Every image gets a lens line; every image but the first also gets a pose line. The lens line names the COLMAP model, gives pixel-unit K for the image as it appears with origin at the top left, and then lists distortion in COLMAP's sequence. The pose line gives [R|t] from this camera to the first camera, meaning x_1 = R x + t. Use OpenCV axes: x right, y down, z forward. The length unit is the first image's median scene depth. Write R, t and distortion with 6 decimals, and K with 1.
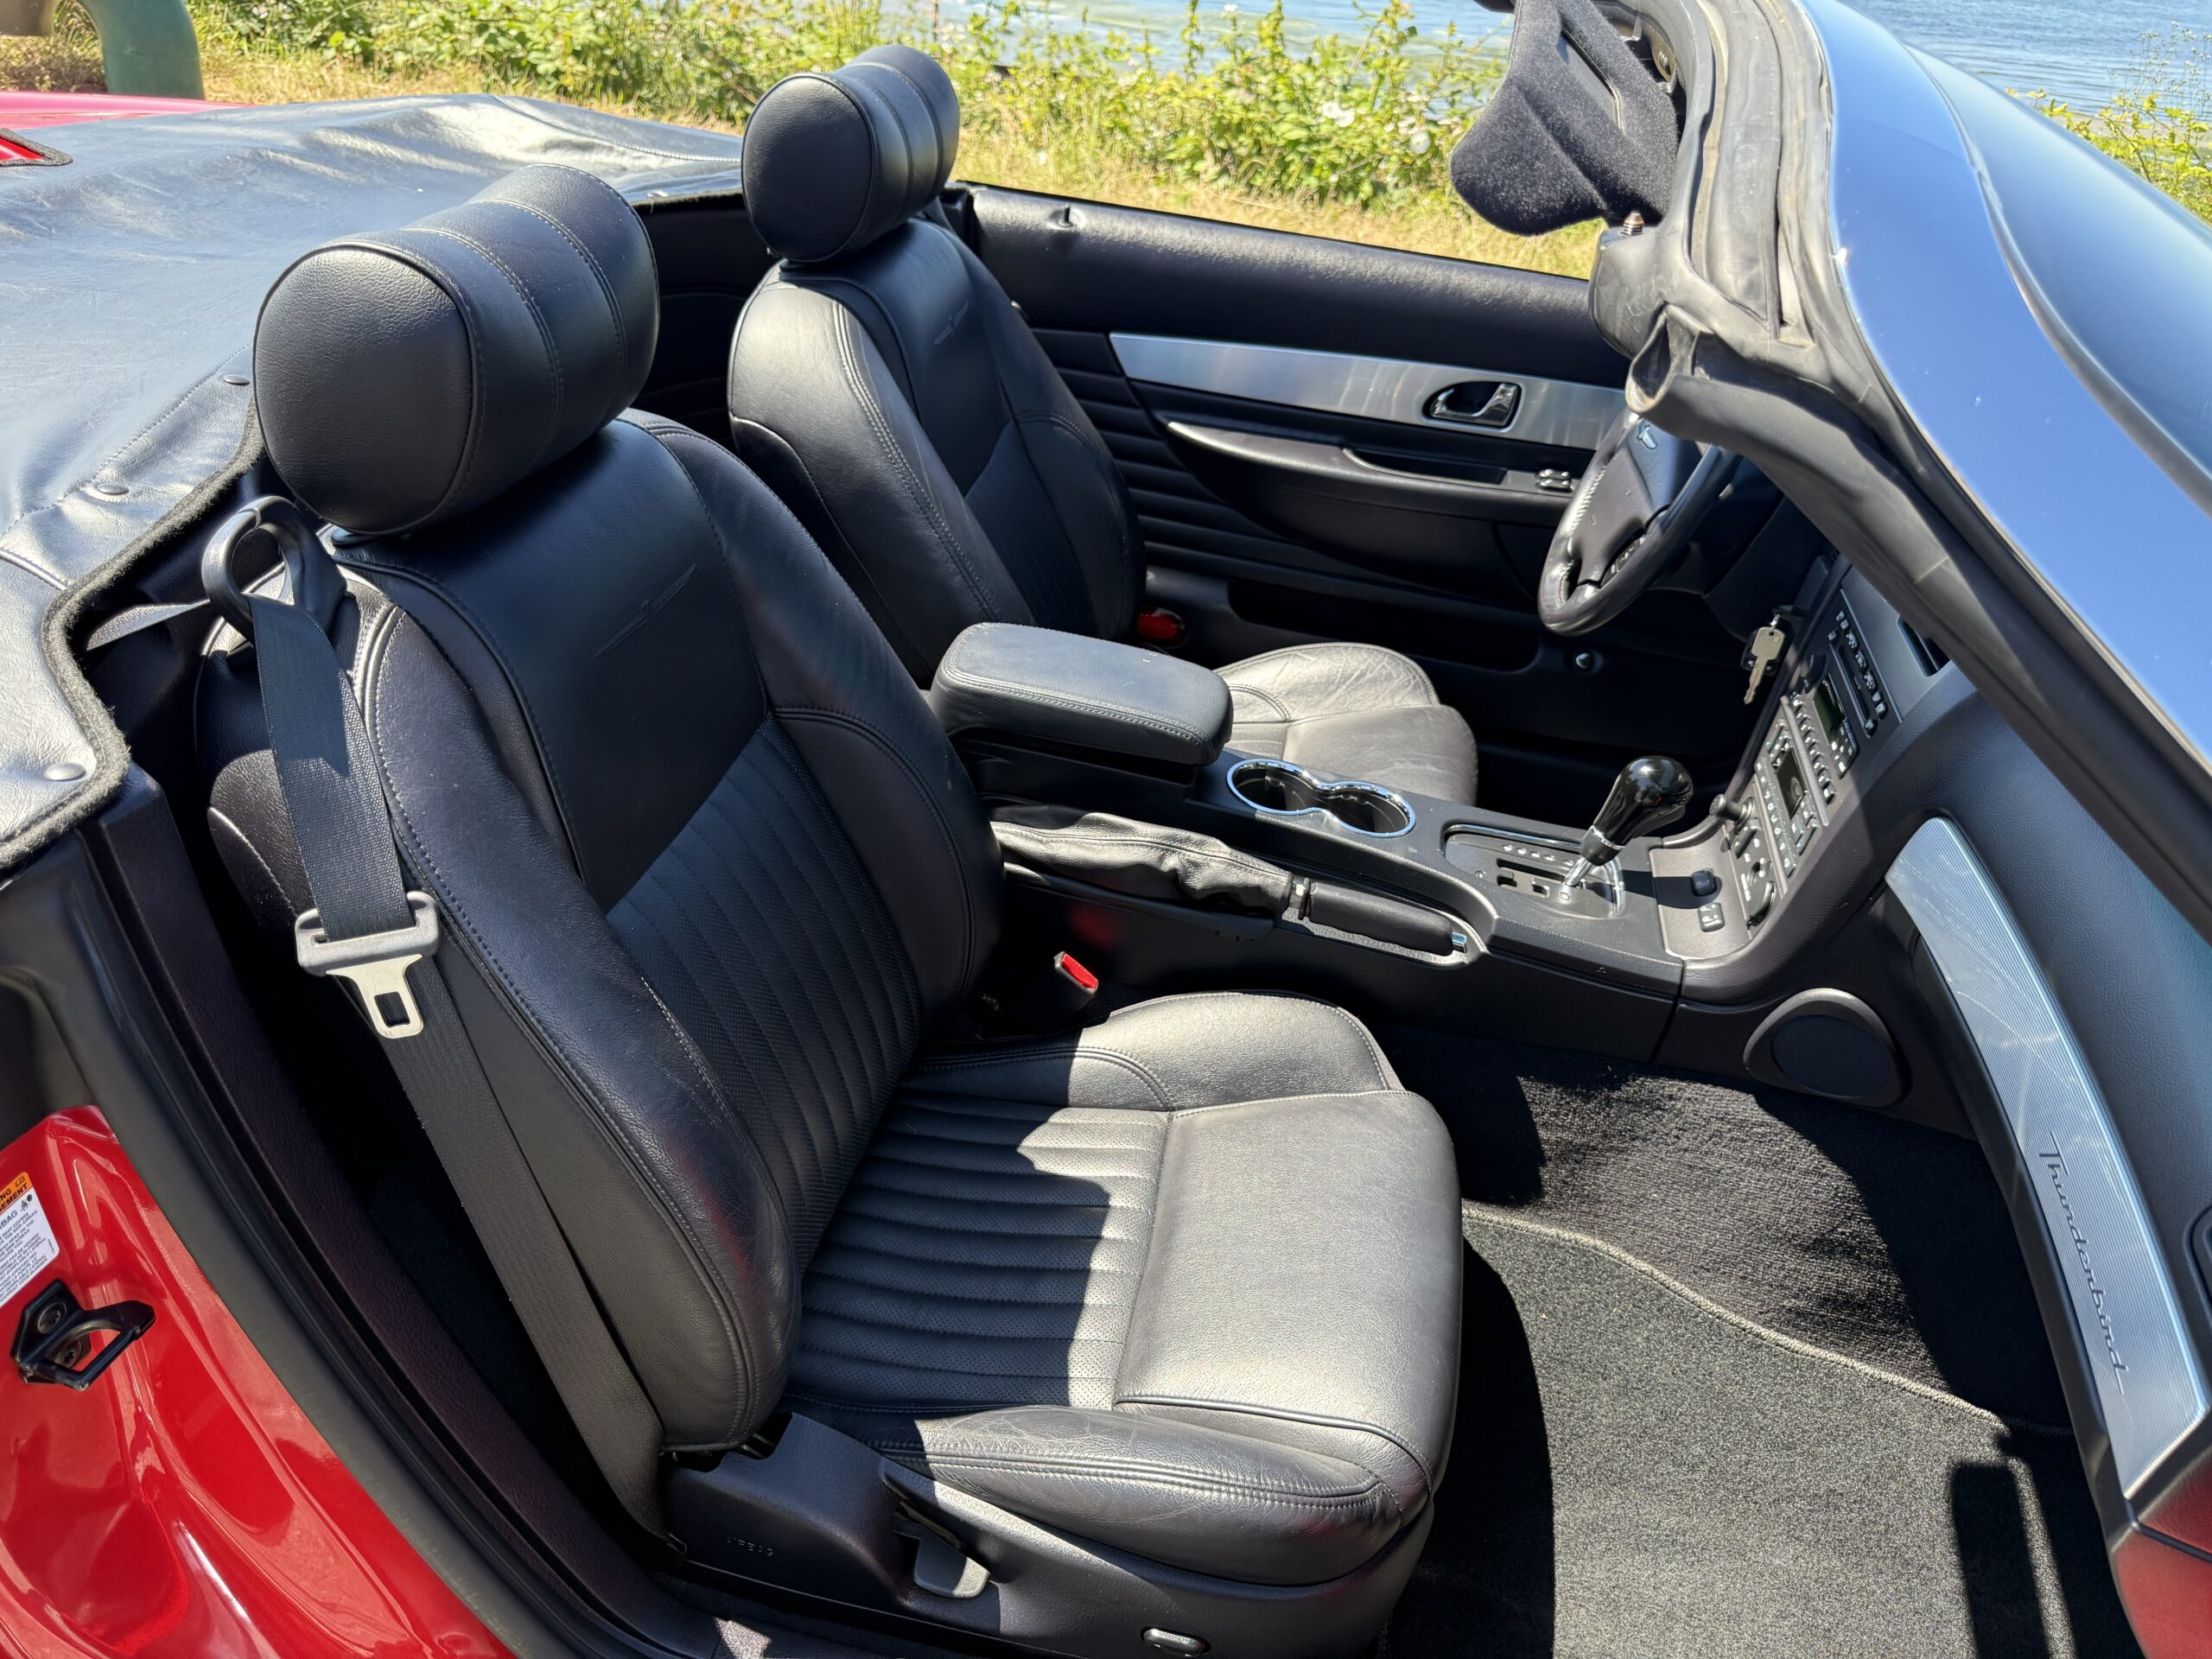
lens RADIAL K [[1515.3, 0, 1099.5], [0, 1515.3, 823.2], [0, 0, 1]] dist [0.097503, -0.125730]
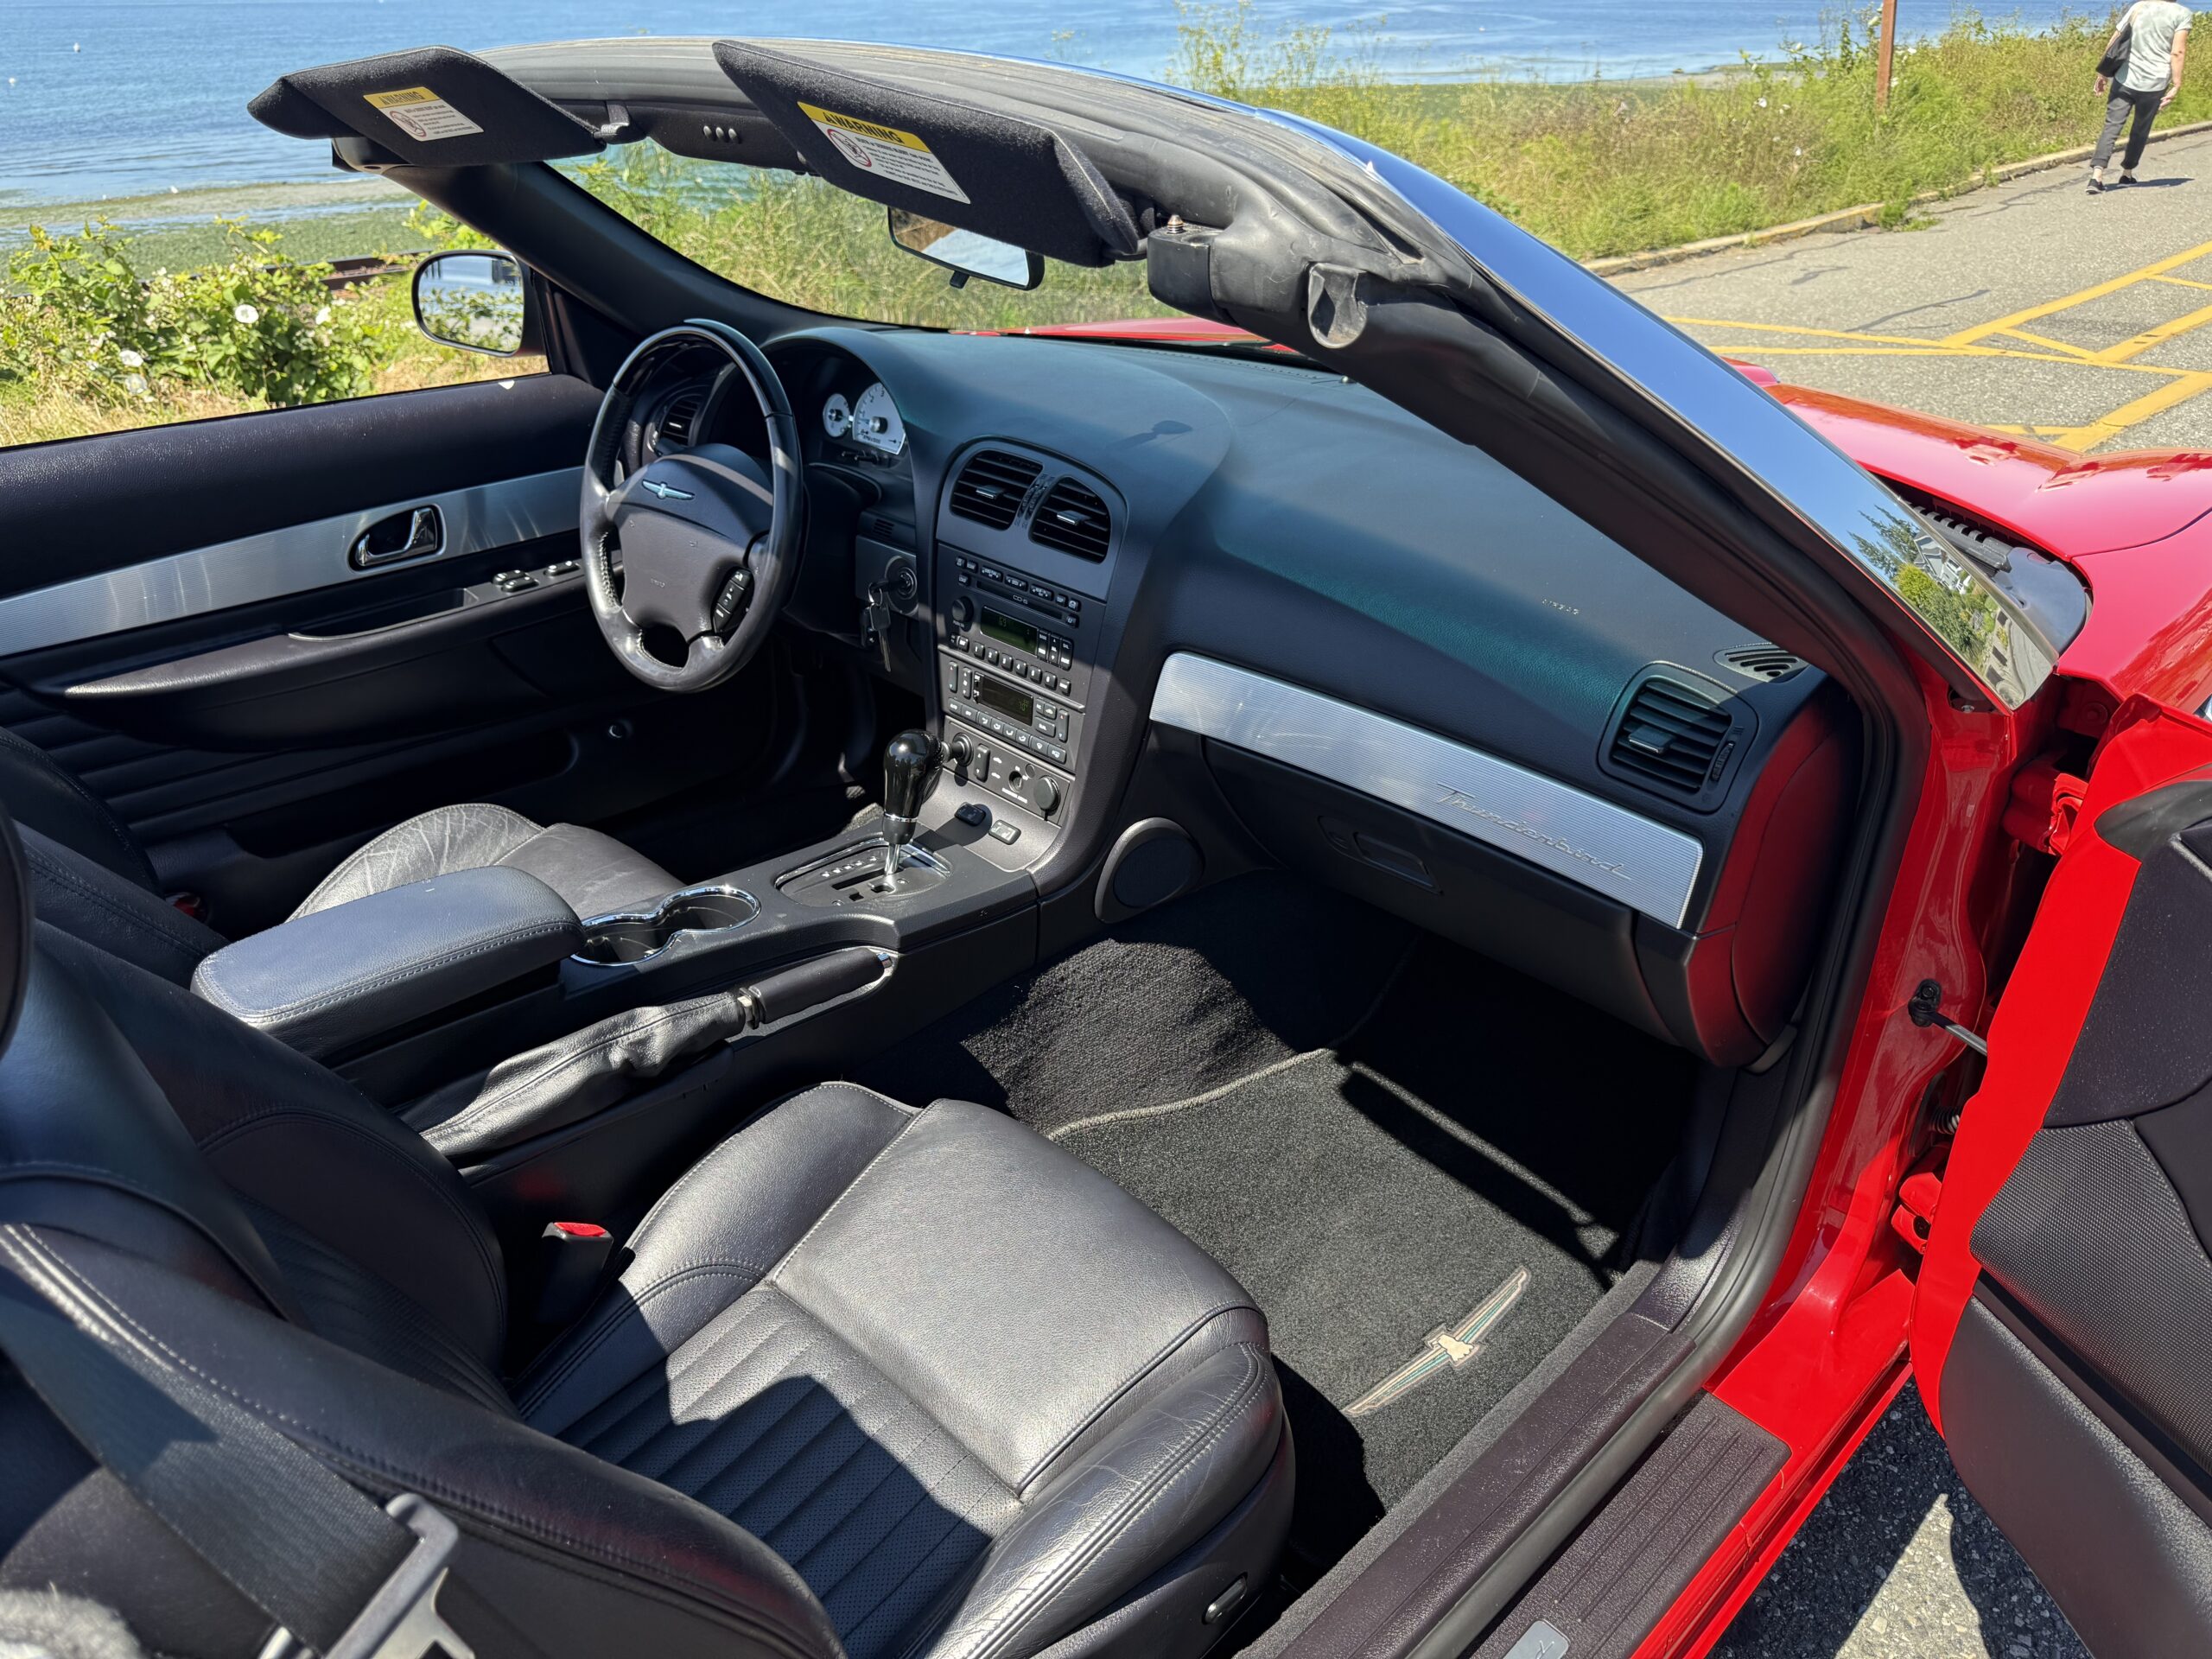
lens RADIAL K [[1515.3, 0, 1099.5], [0, 1515.3, 823.2], [0, 0, 1]] dist [0.097503, -0.125730]
pose [[0.581196, -0.468345, 0.665480, -0.322738], [0.499168, 0.851038, 0.162987, -0.096134], [-0.642683, 0.237459, 0.728403, 0.114298]]
